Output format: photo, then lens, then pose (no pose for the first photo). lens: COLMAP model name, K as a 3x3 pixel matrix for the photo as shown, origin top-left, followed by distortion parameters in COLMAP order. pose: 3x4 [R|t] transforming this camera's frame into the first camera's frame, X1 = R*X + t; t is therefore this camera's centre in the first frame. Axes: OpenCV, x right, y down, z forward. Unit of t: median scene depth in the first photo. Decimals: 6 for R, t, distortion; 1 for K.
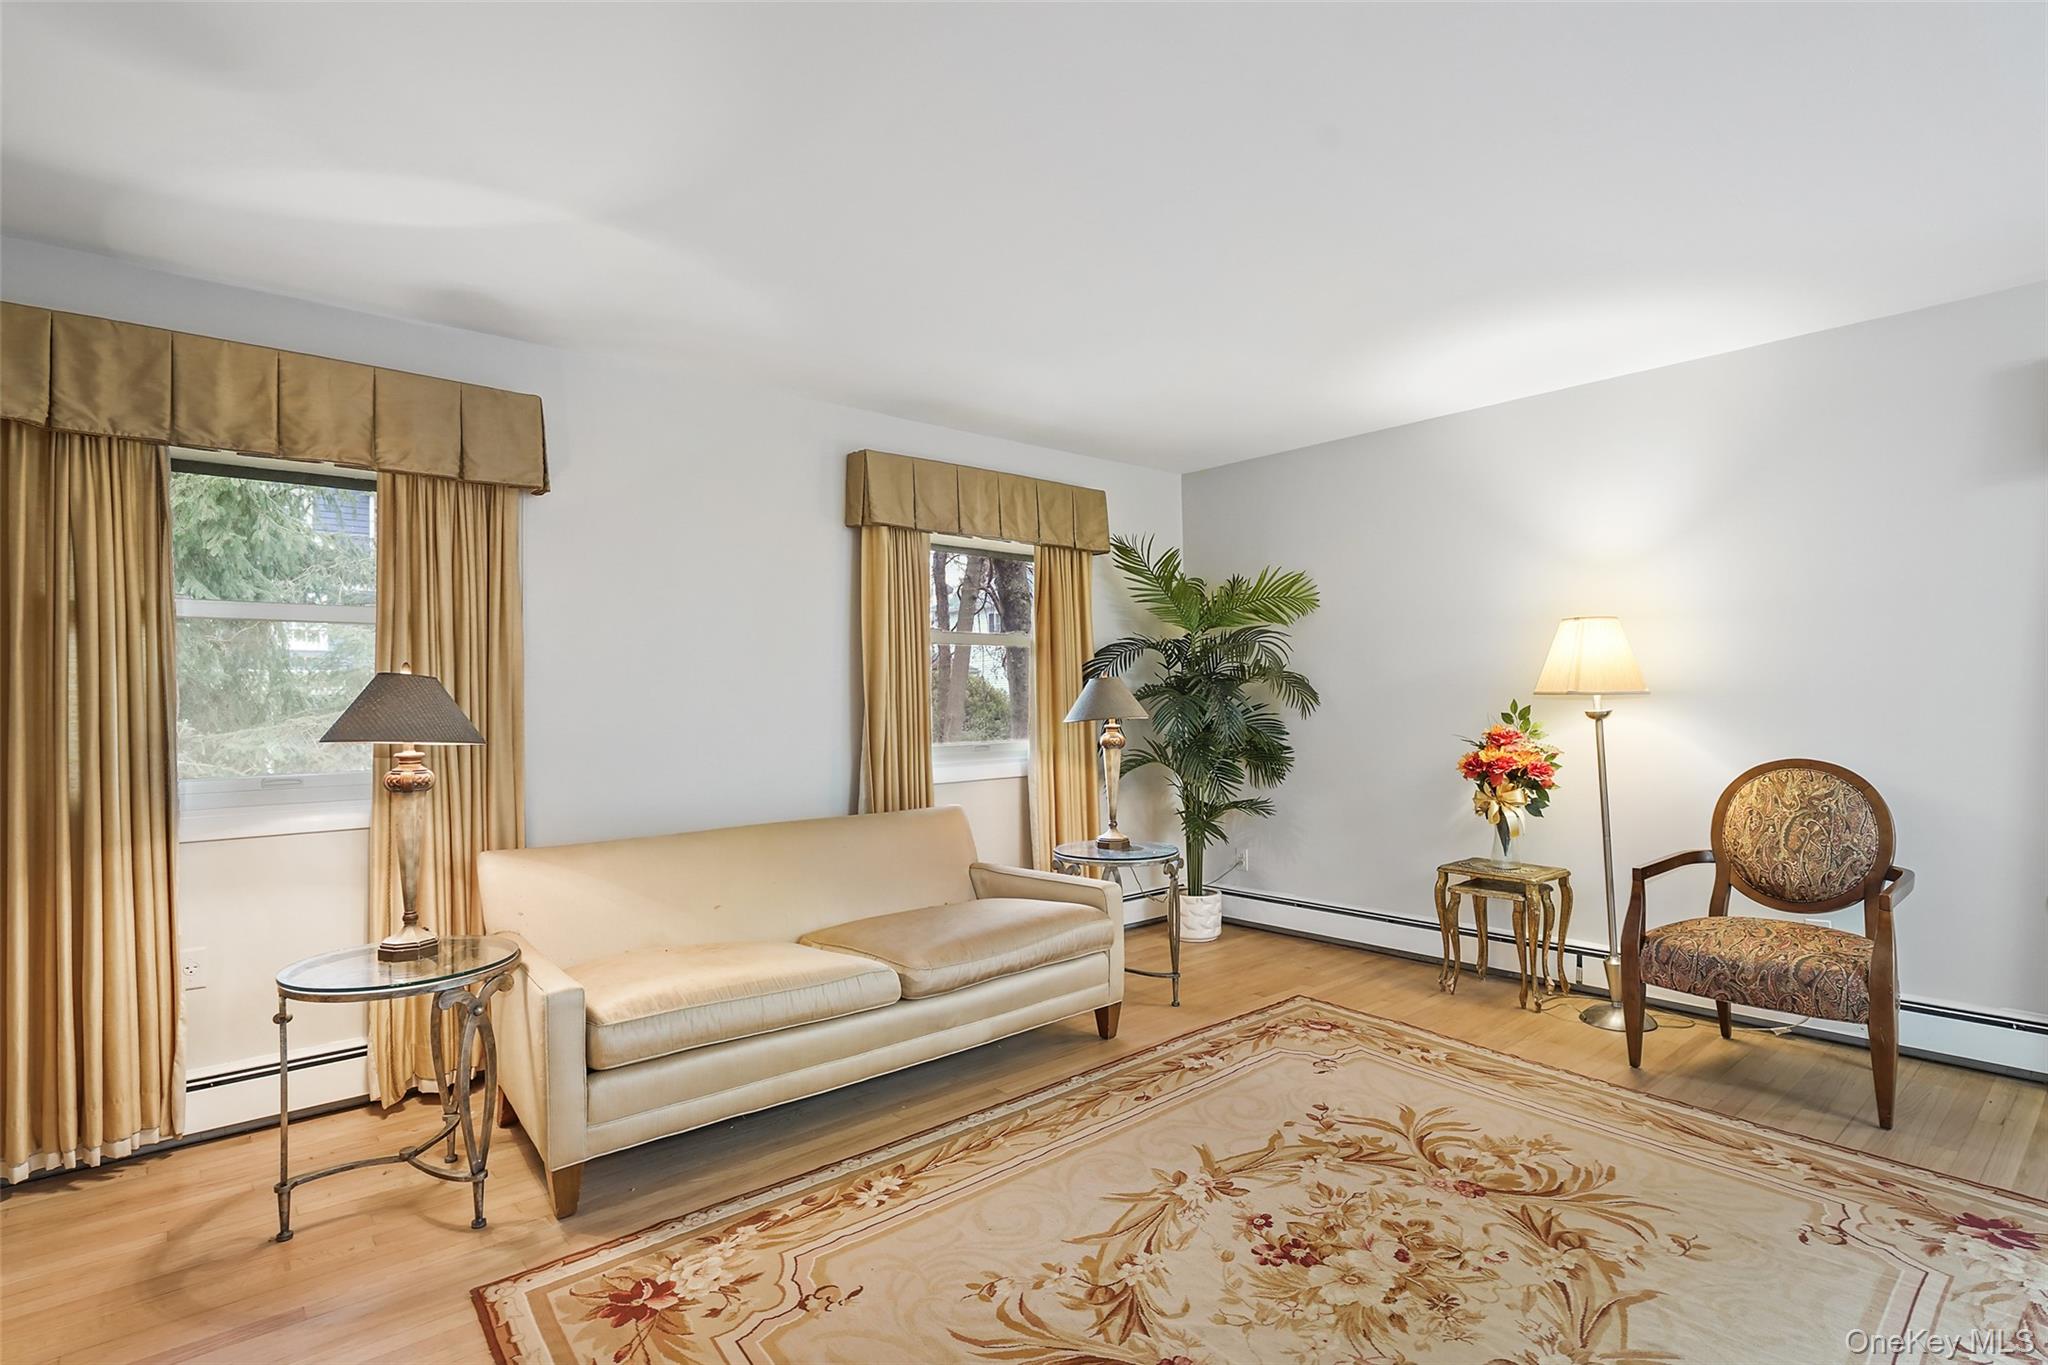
lens RADIAL K [[1009.8, 0, 1024.0], [0, 1009.8, 682.5], [0, 0, 1]] dist [-0.004347, 0.001383]
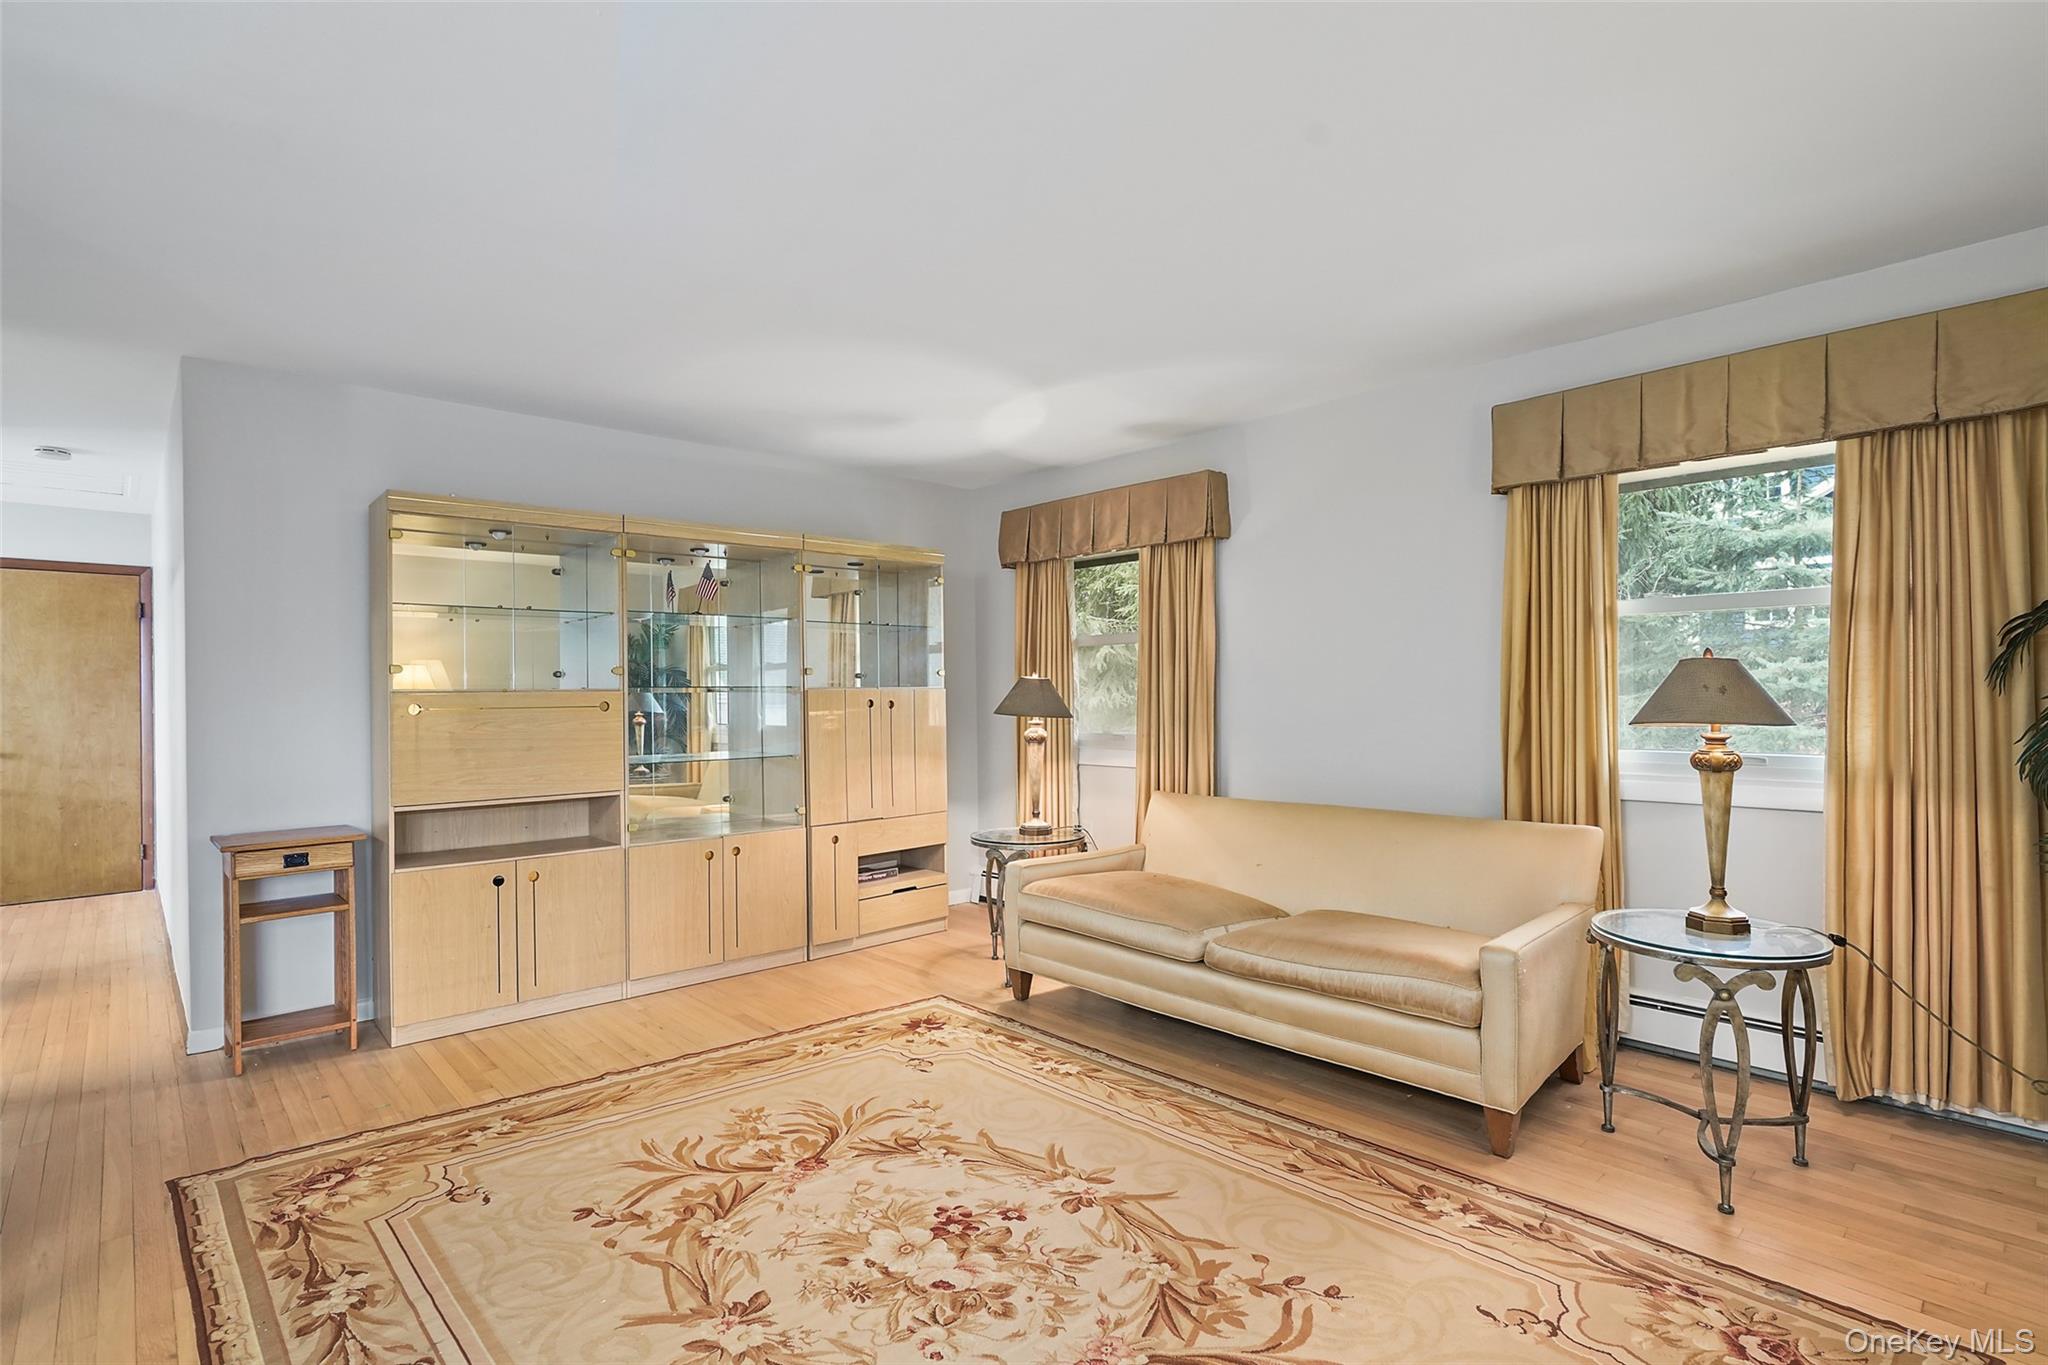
lens RADIAL K [[991.6, 0, 1026.9], [0, 991.6, 689.5], [0, 0, 1]] dist [-0.002413, 0.000090]
pose [[0.033446, 0.011645, -0.999373, 0.879108], [0.029169, 0.999495, 0.012623, -0.008558], [0.999015, -0.029573, 0.033090, 0.708860]]
